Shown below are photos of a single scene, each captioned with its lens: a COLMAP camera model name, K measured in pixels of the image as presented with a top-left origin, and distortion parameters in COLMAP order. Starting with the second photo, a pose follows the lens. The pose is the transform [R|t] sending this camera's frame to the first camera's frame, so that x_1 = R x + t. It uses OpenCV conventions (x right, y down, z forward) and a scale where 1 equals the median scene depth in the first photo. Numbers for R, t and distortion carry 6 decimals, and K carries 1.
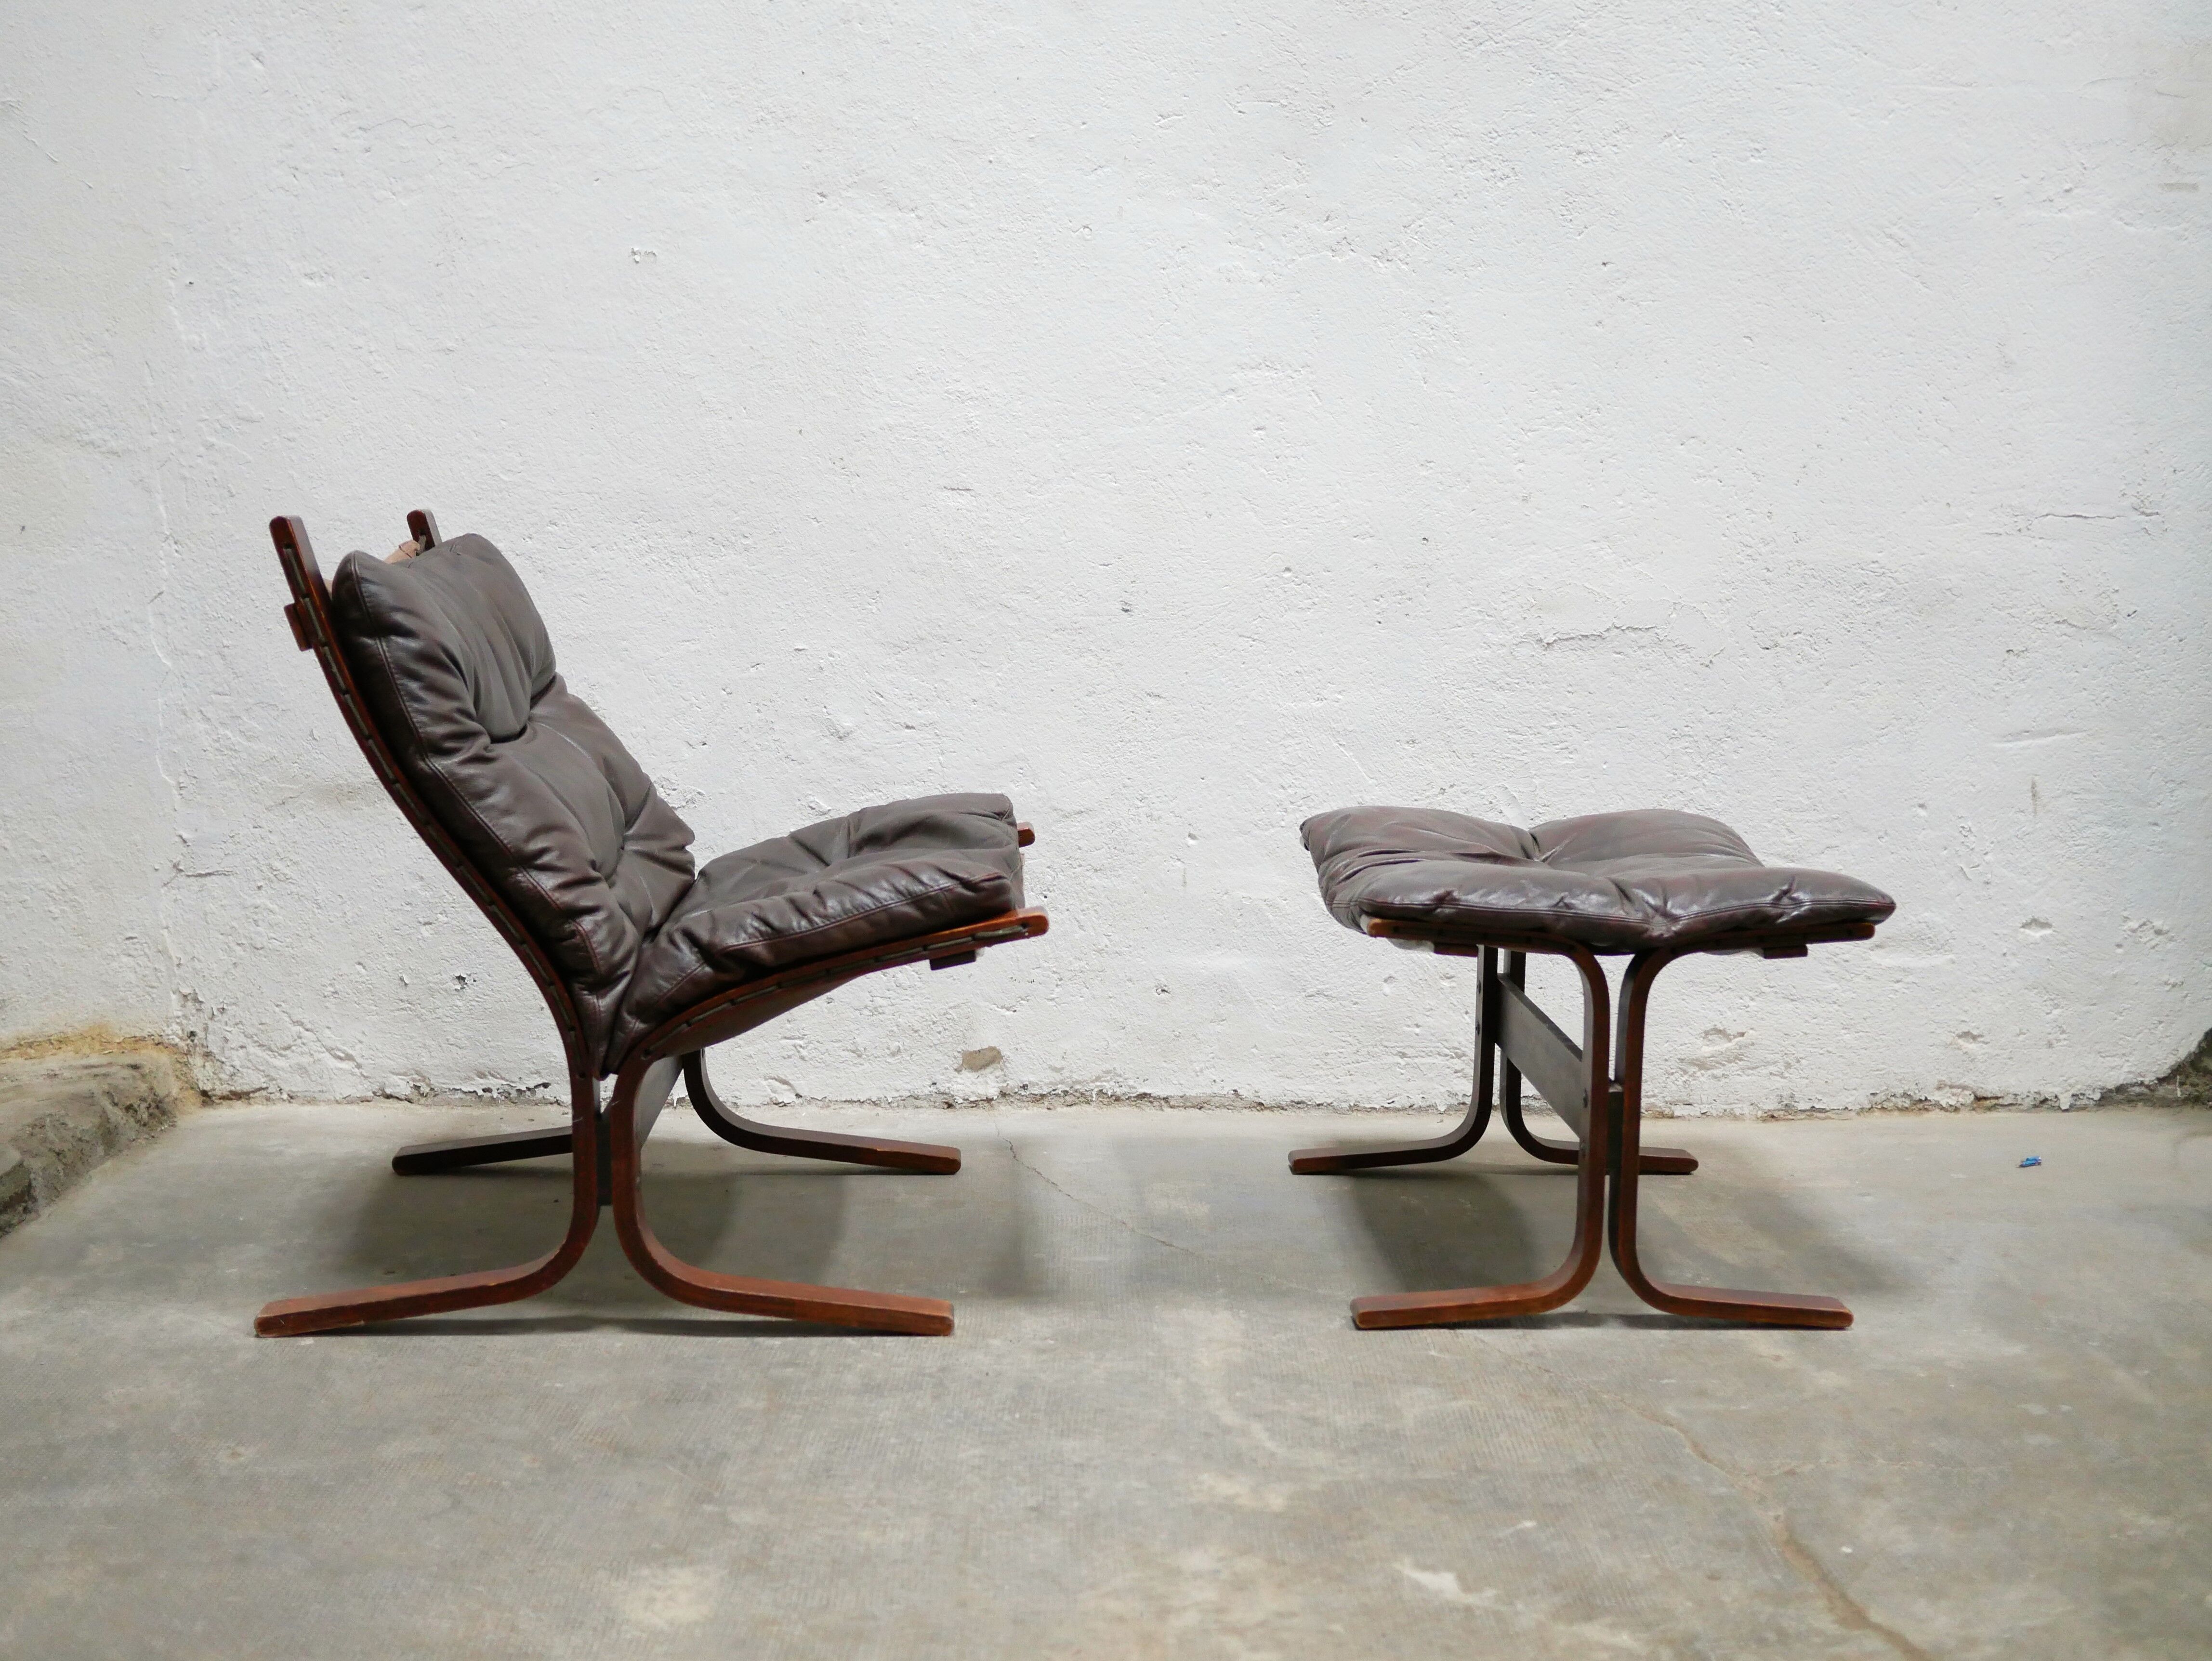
lens RADIAL K [[2463.5, 0, 1103.3], [0, 2463.5, 823.1], [0, 0, 1]] dist [-0.029758, 0.035101]
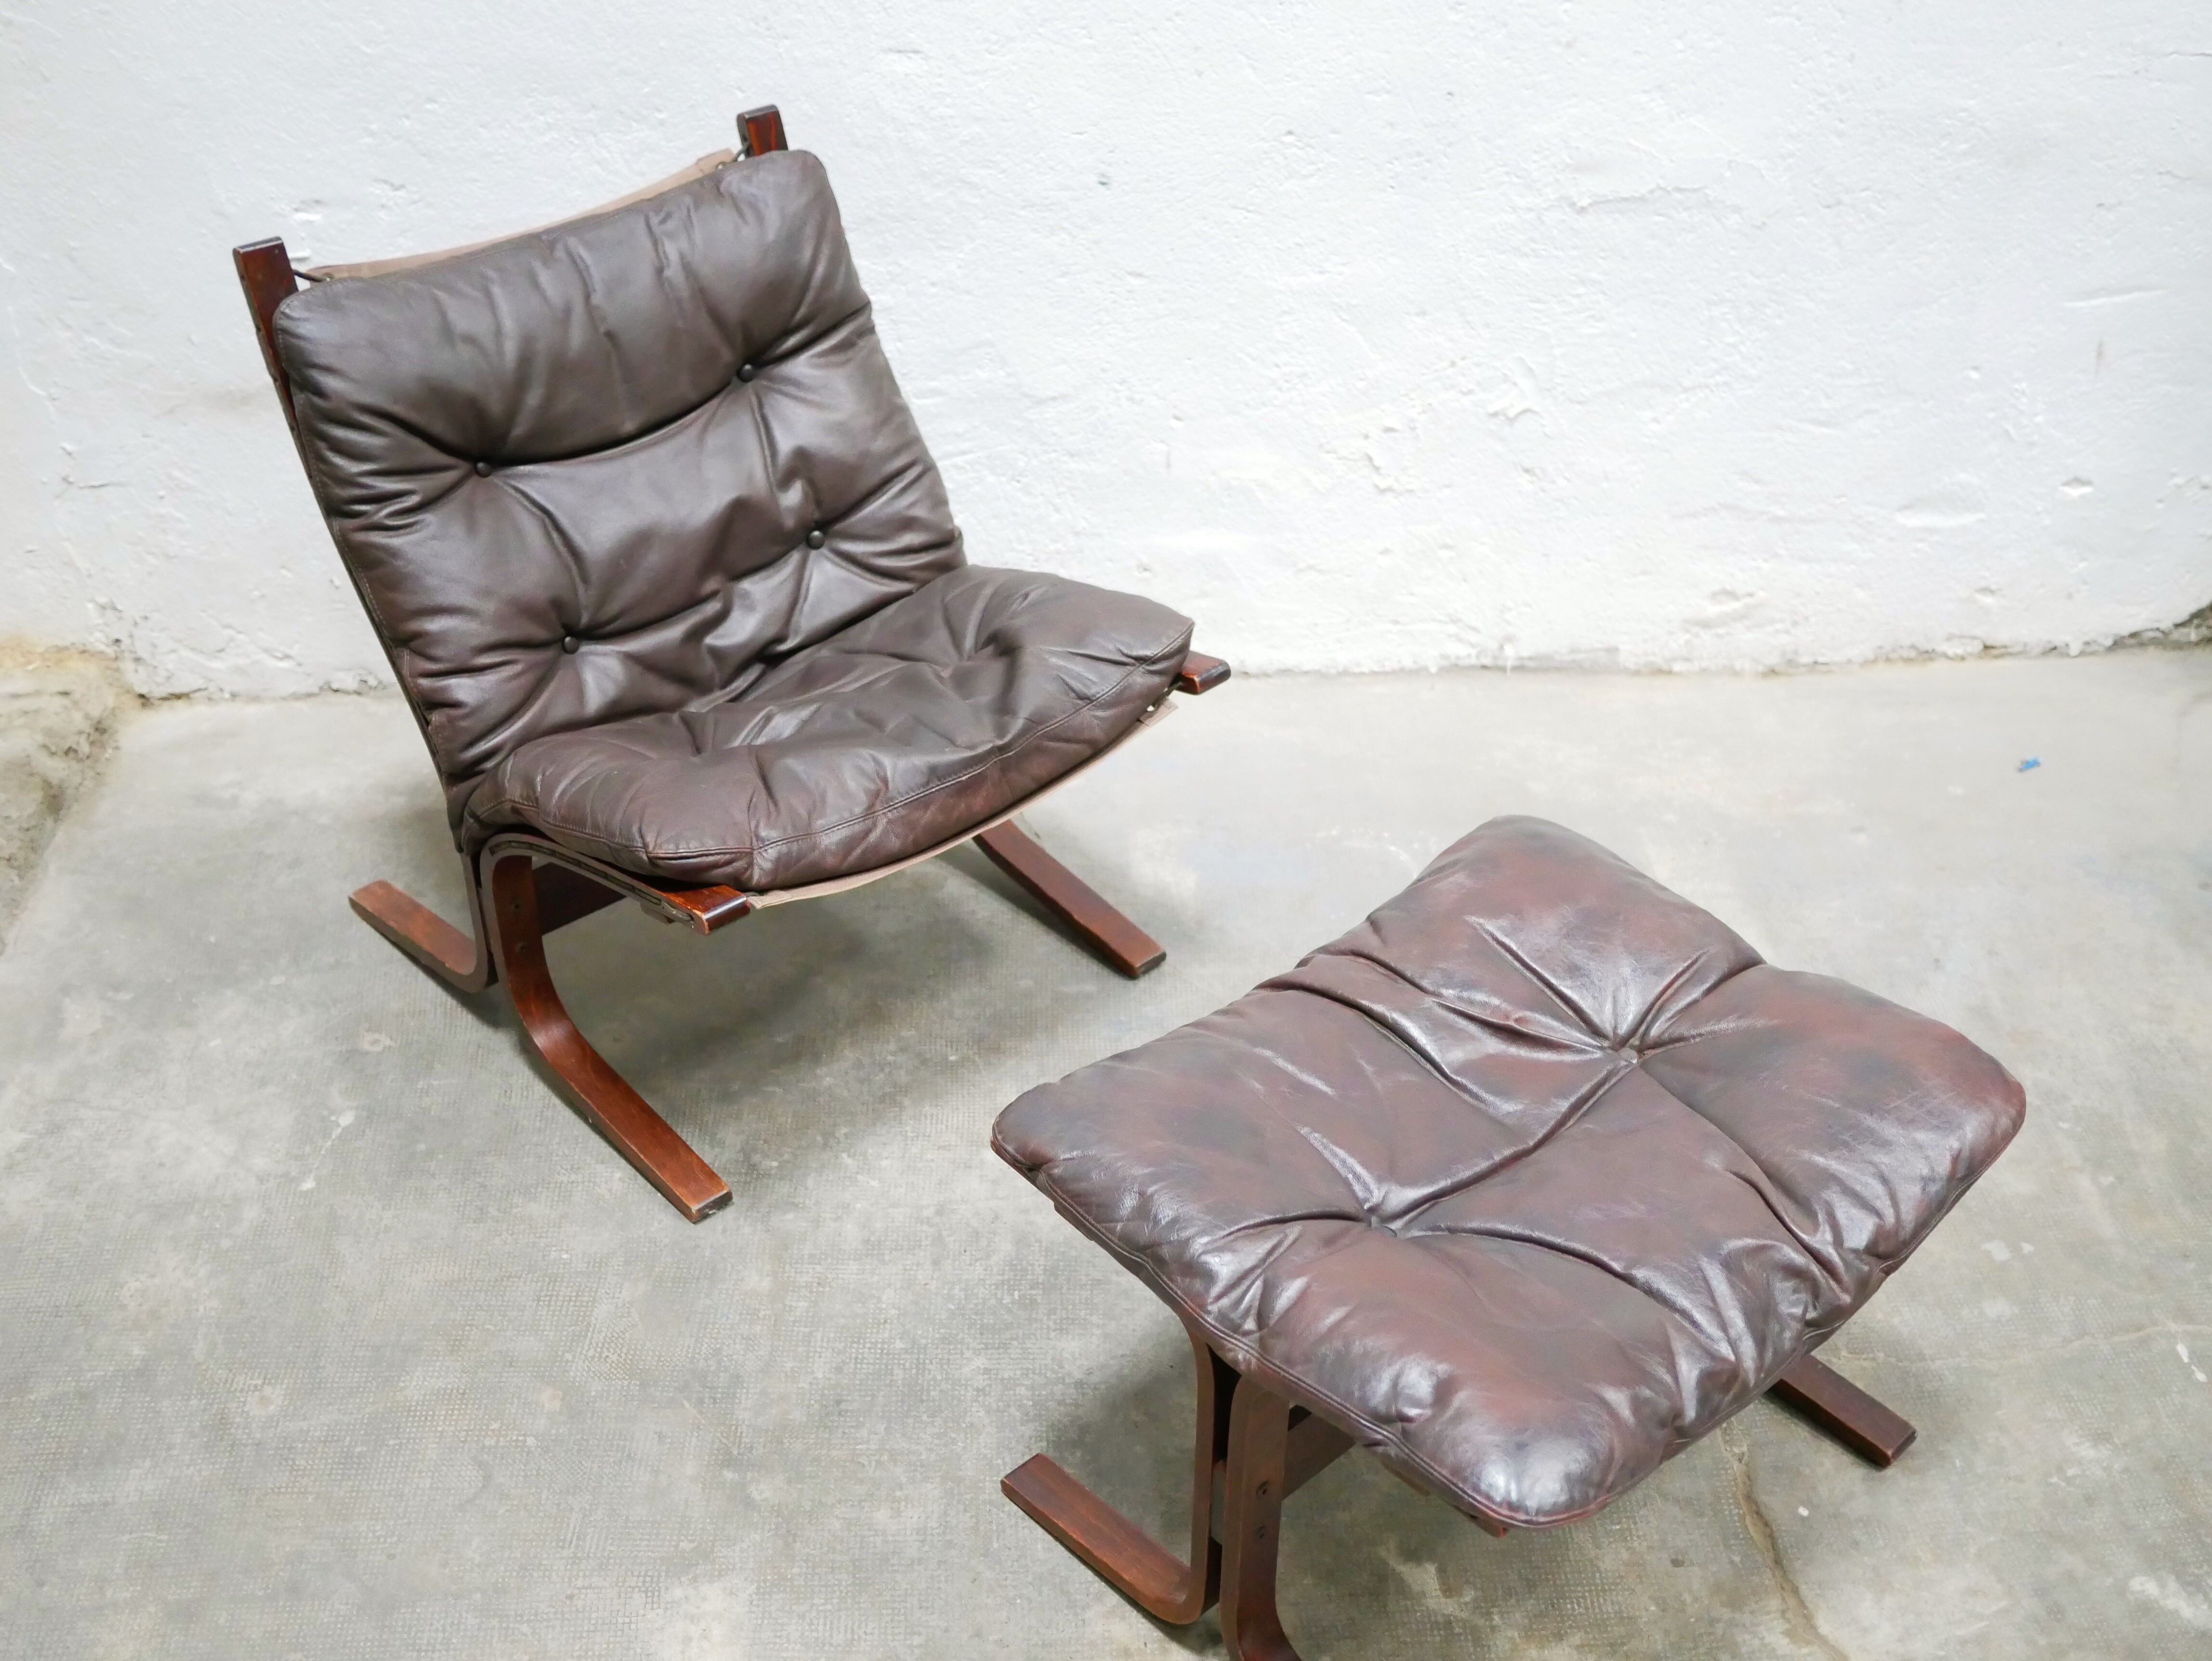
lens RADIAL K [[2468.1, 0, 1109.6], [0, 2468.1, 830.0], [0, 0, 1]] dist [-0.032373, 0.043588]
pose [[0.999712, -0.016113, 0.017805, -0.007947], [0.006141, 0.888360, 0.459106, -0.287913], [-0.023215, -0.458864, 0.888203, 0.121437]]
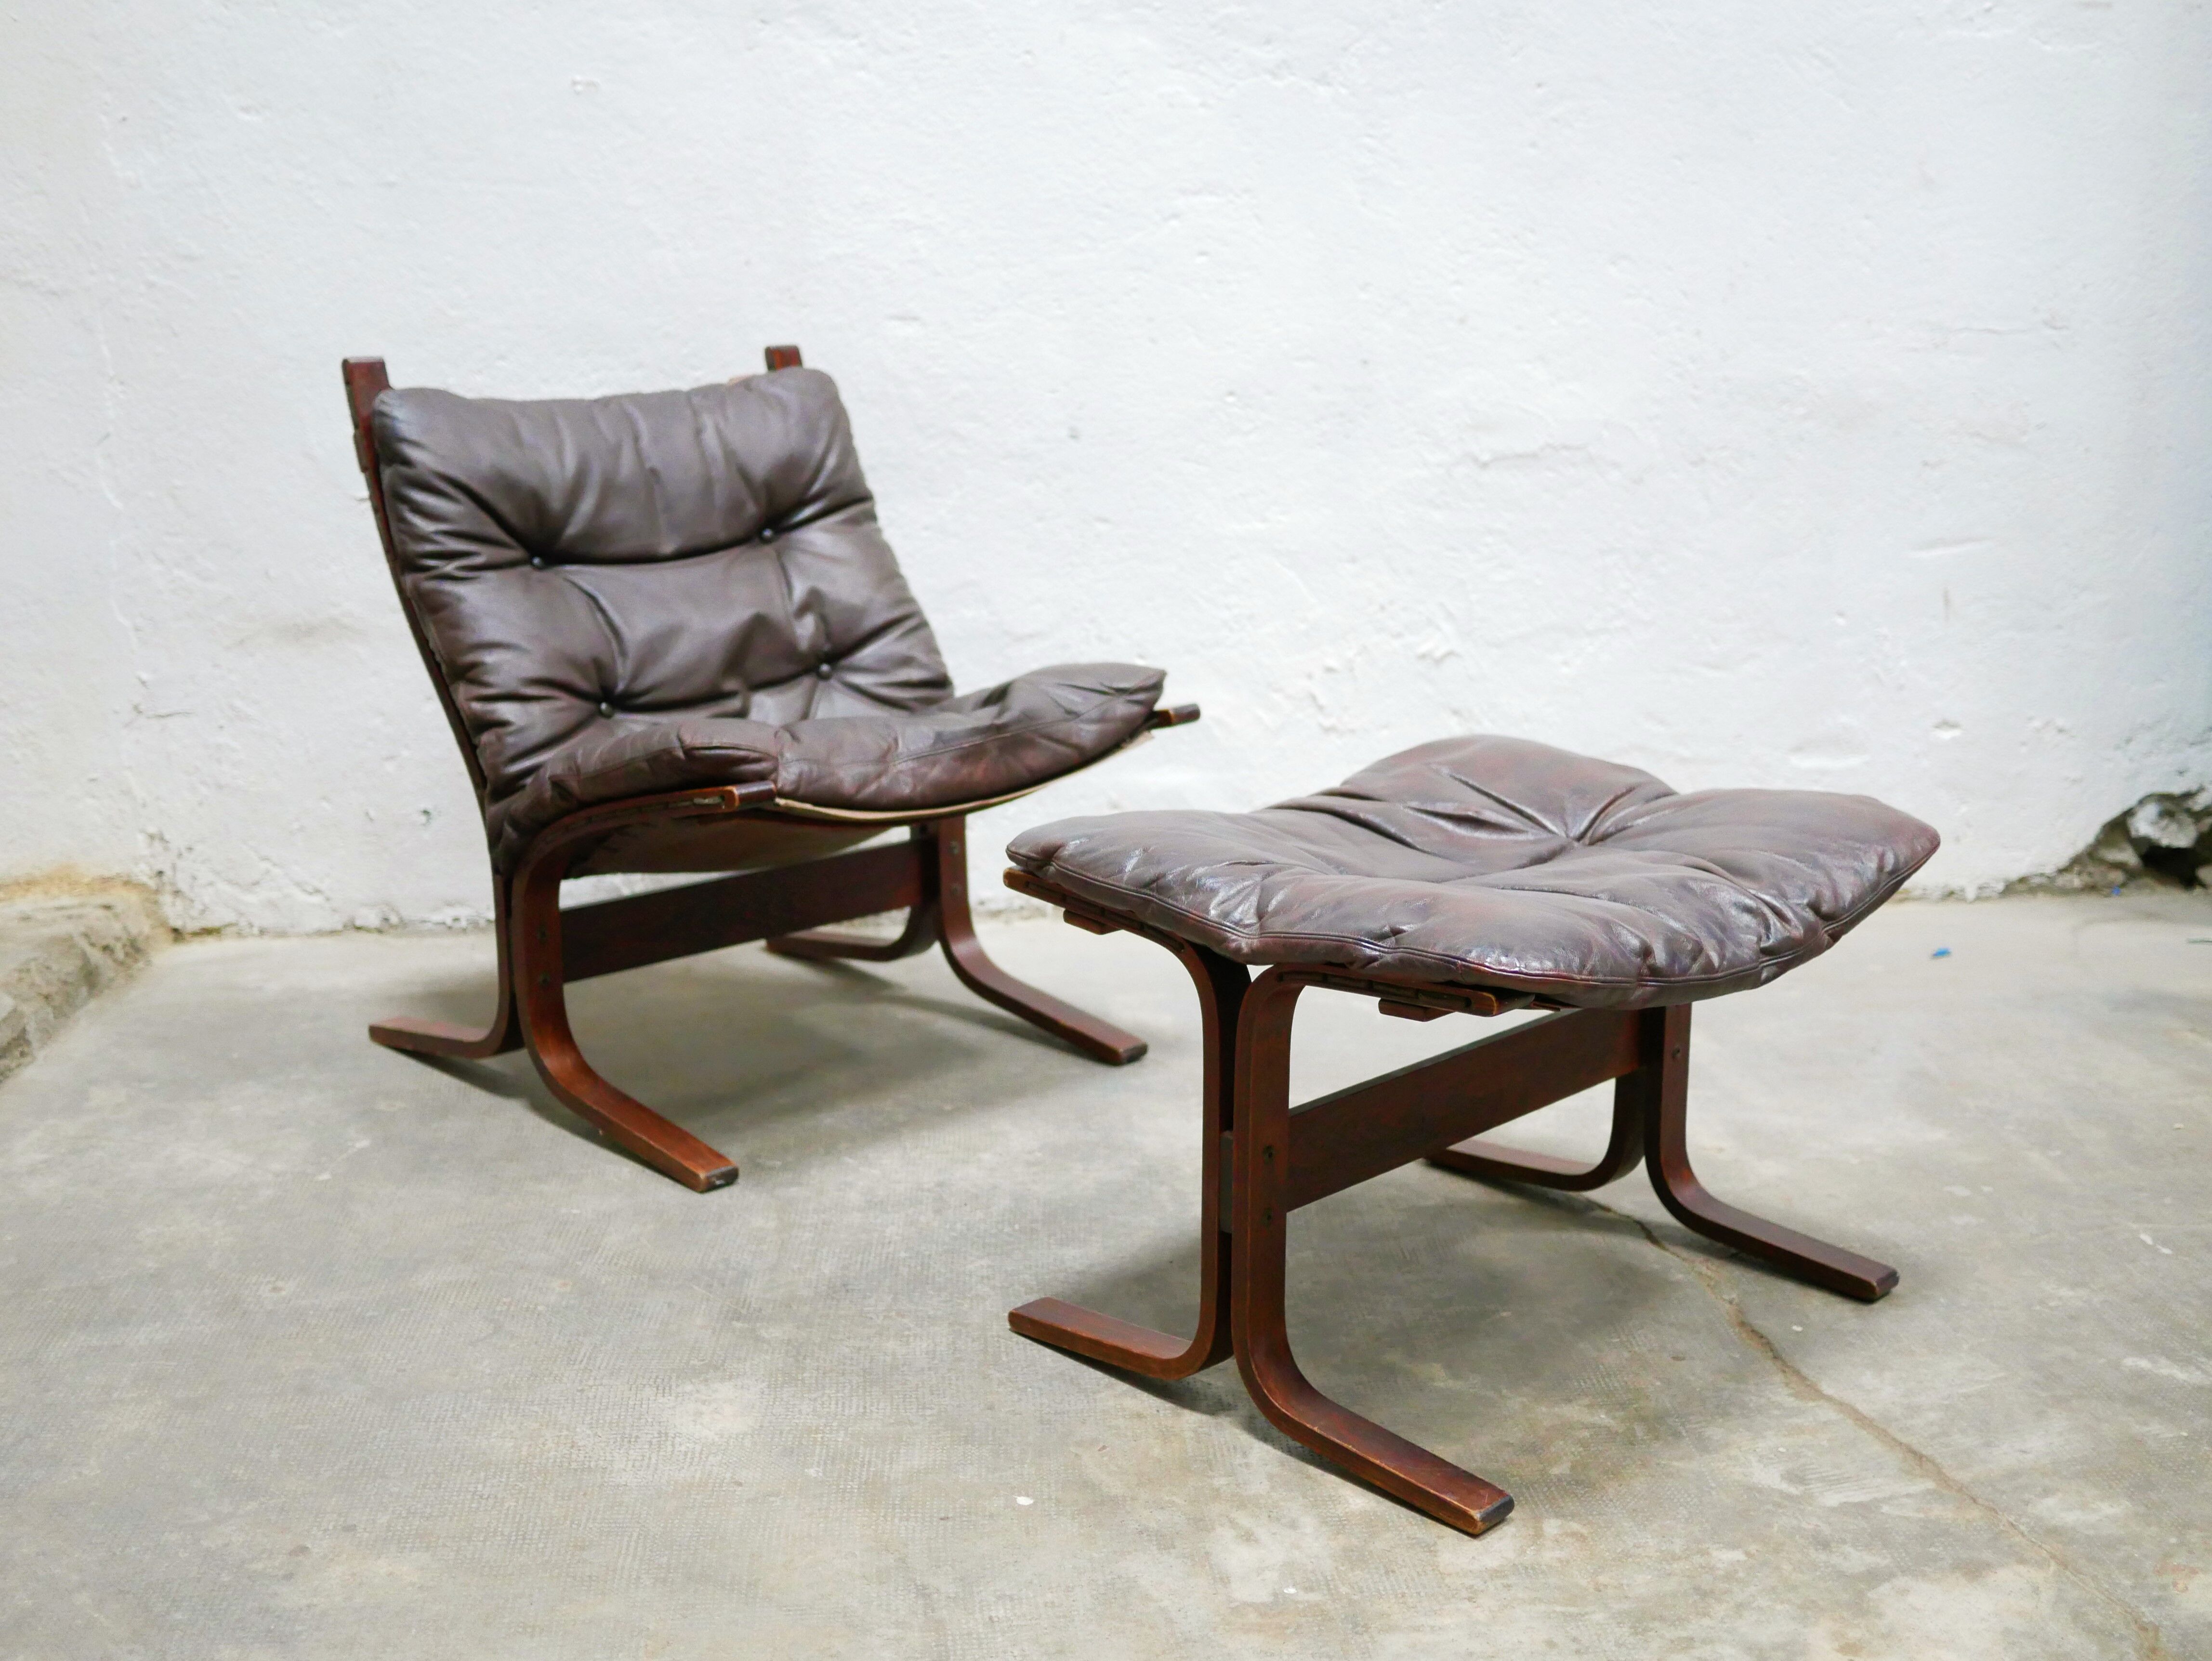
lens RADIAL K [[2468.1, 0, 1109.6], [0, 2468.1, 830.0], [0, 0, 1]] dist [-0.032373, 0.043588]
pose [[0.998417, -0.022927, 0.051359, -0.032443], [0.018119, 0.995577, 0.092188, -0.018439], [-0.053246, -0.091112, 0.994416, -0.029253]]
